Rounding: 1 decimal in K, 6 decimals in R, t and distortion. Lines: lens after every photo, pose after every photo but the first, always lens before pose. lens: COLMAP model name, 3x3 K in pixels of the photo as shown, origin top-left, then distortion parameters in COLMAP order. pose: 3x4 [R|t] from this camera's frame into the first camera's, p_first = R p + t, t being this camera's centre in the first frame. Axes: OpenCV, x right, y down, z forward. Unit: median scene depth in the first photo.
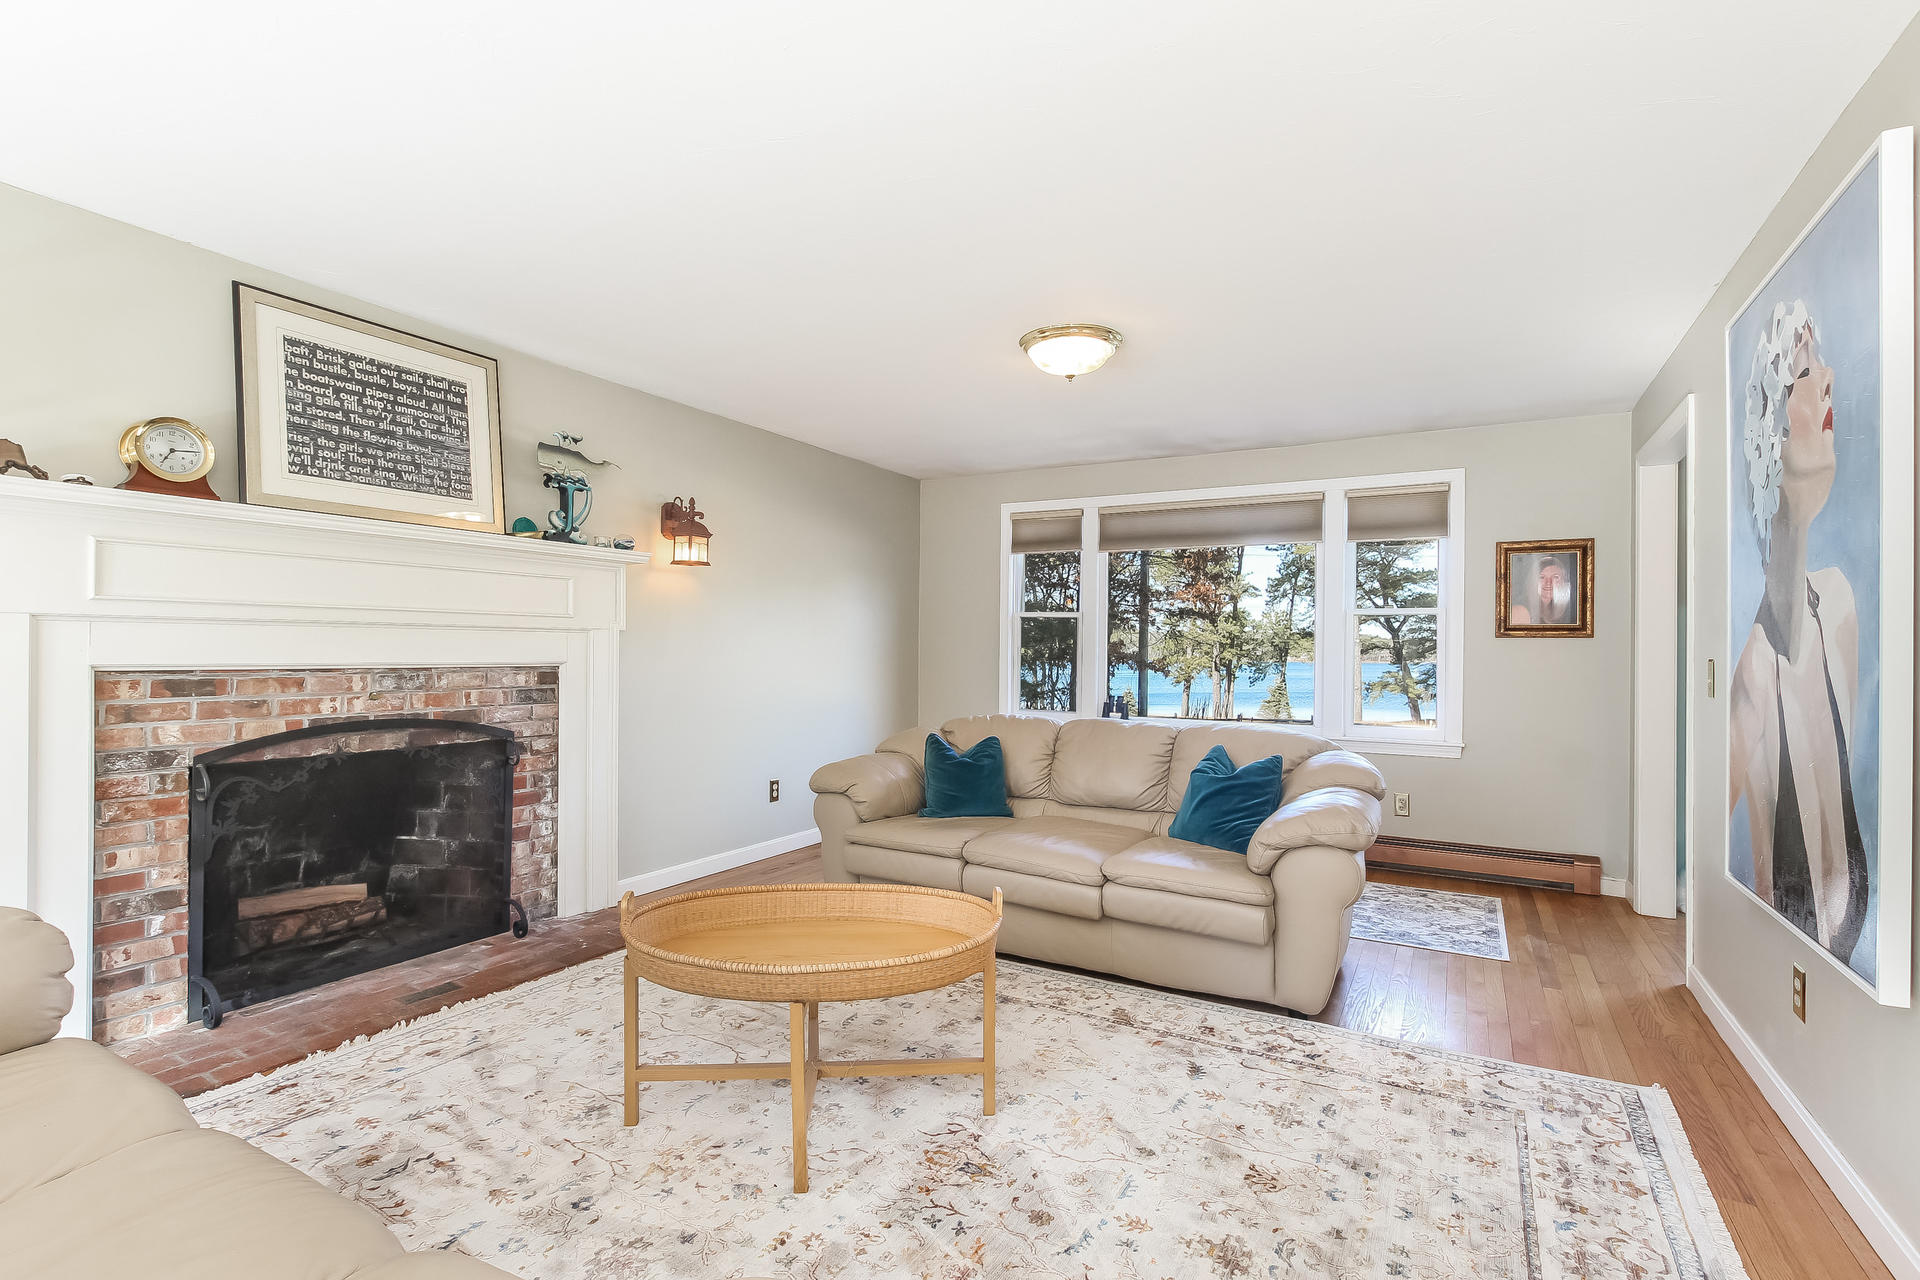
lens RADIAL K [[890.8, 0, 960.0], [0, 890.8, 640.0], [0, 0, 1]] dist [0.000004, -0.000003]
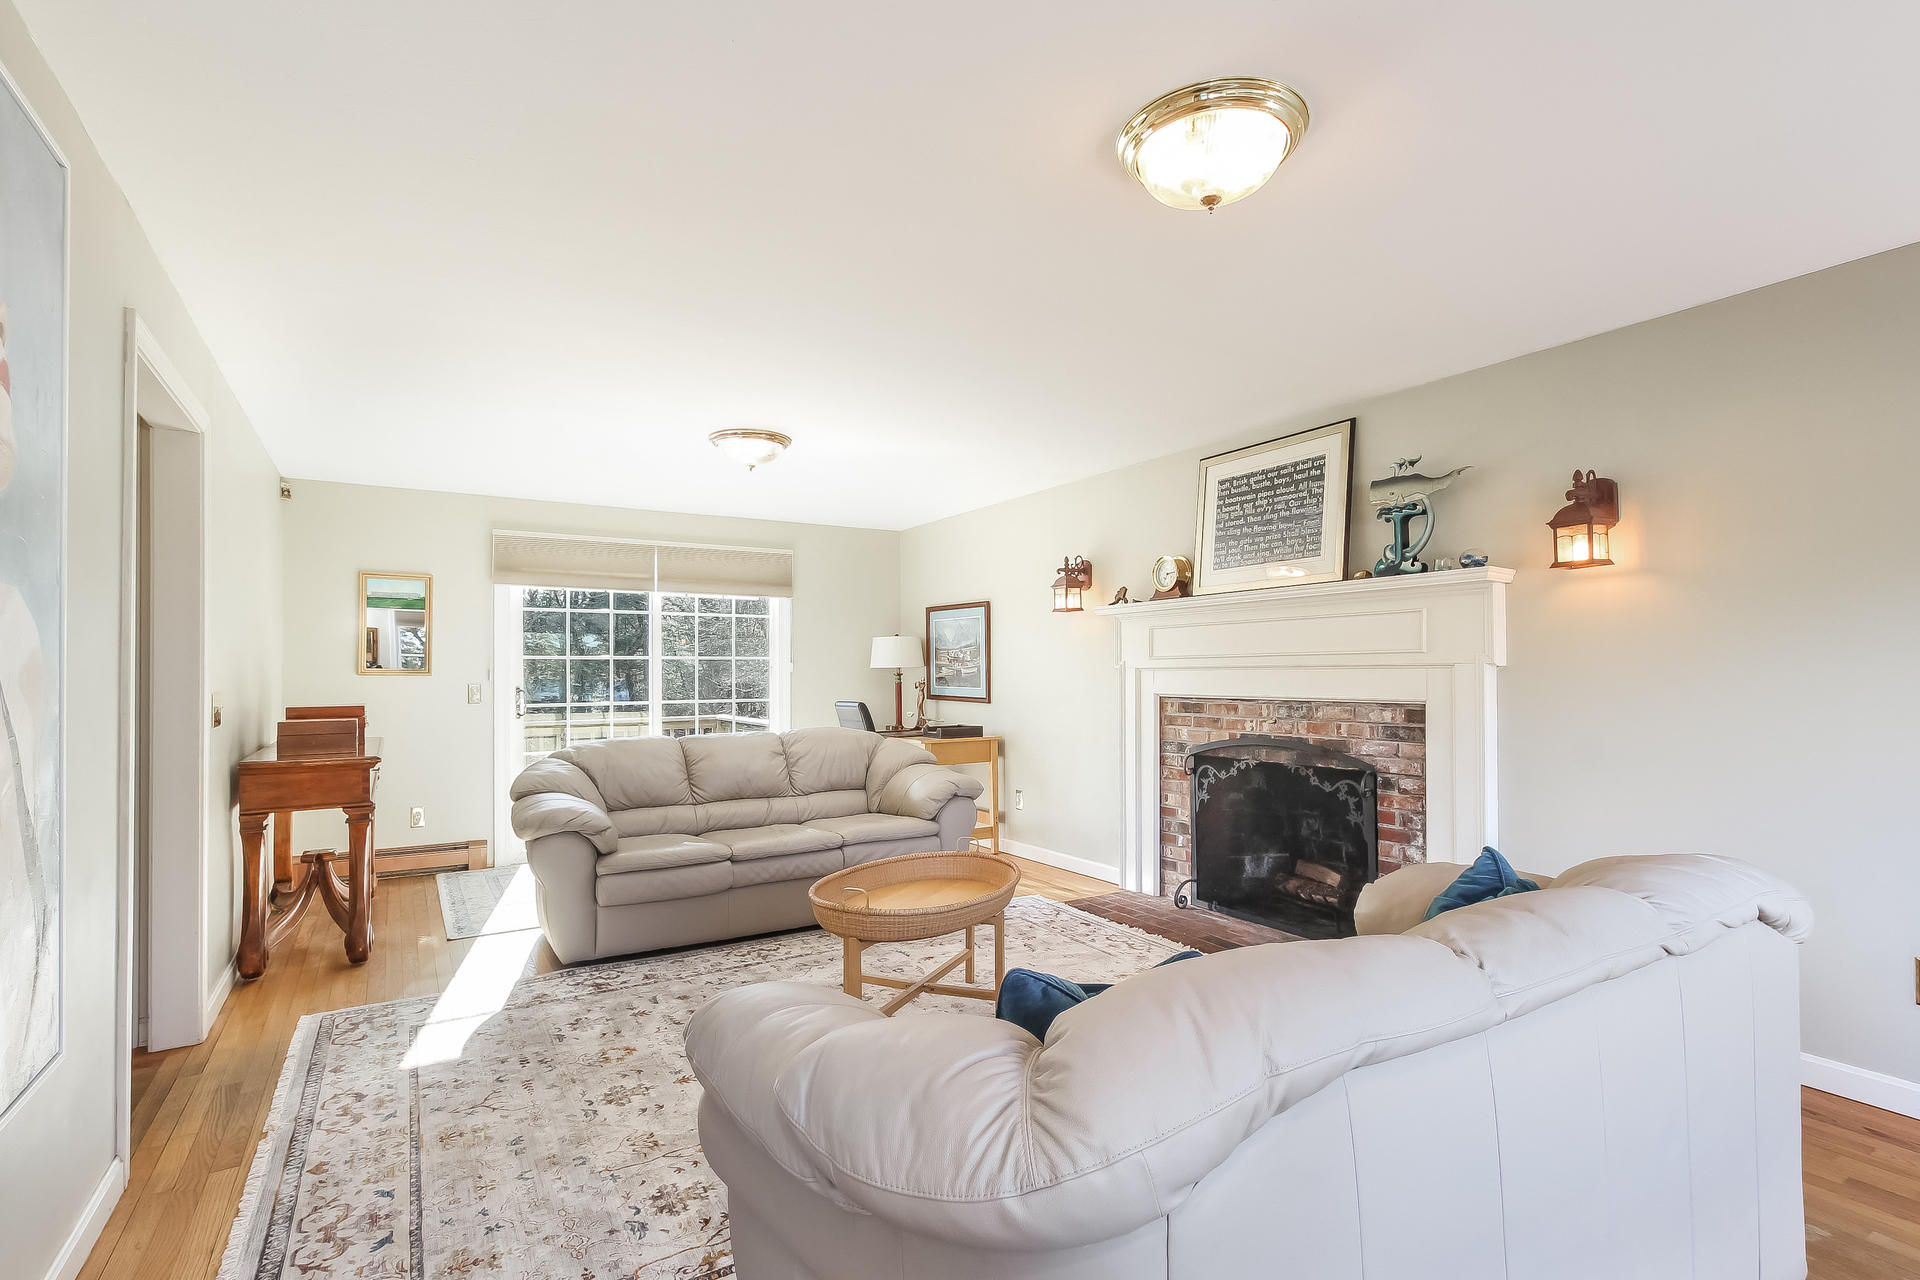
lens RADIAL K [[924.7, 0, 959.0], [0, 924.7, 660.2], [0, 0, 1]] dist [-0.001020, -0.000083]
pose [[-0.483039, -0.019149, -0.875389, 0.751887], [0.010256, 0.999568, -0.027525, 0.005441], [0.875539, -0.022274, -0.482634, 1.223031]]
